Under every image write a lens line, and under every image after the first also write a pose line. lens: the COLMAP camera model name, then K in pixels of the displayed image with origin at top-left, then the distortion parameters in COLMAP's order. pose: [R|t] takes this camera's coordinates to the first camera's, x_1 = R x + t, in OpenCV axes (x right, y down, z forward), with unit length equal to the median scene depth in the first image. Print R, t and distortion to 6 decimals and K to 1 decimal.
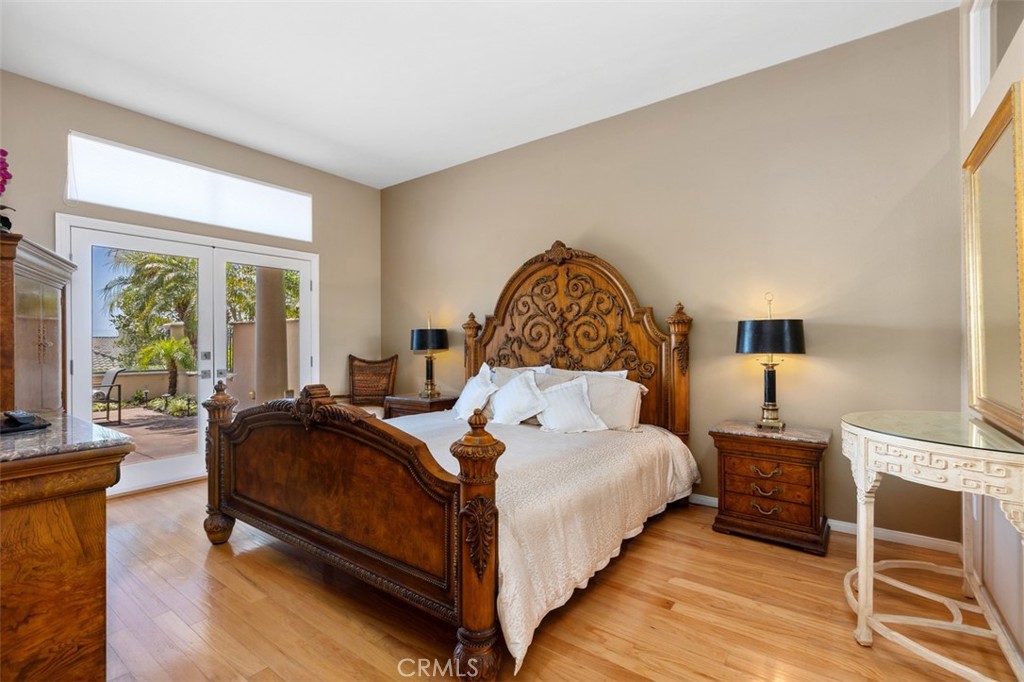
lens RADIAL K [[462.0, 0, 513.6], [0, 462.0, 334.3], [0, 0, 1]] dist [-0.000217, -0.000957]
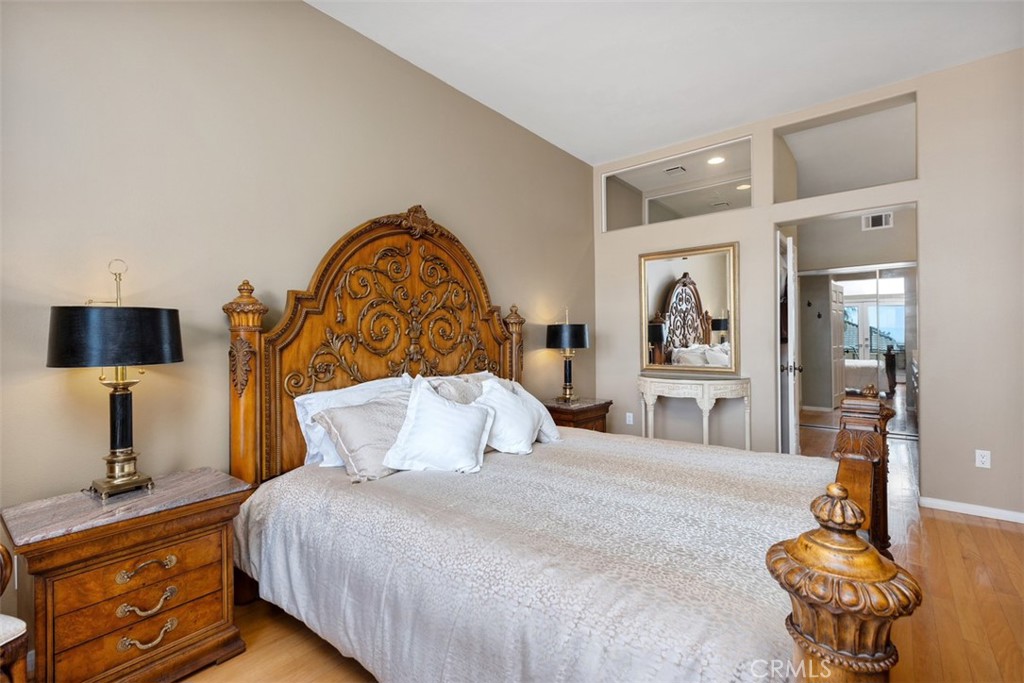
lens RADIAL K [[462.0, 0, 510.7], [0, 462.0, 339.3], [0, 0, 1]] dist [-0.000217, -0.000957]
pose [[0.035335, 0.014499, 0.999270, -0.624917], [0.007146, 0.999866, -0.014760, 0.024470], [-0.999350, 0.007662, 0.035227, 0.805056]]
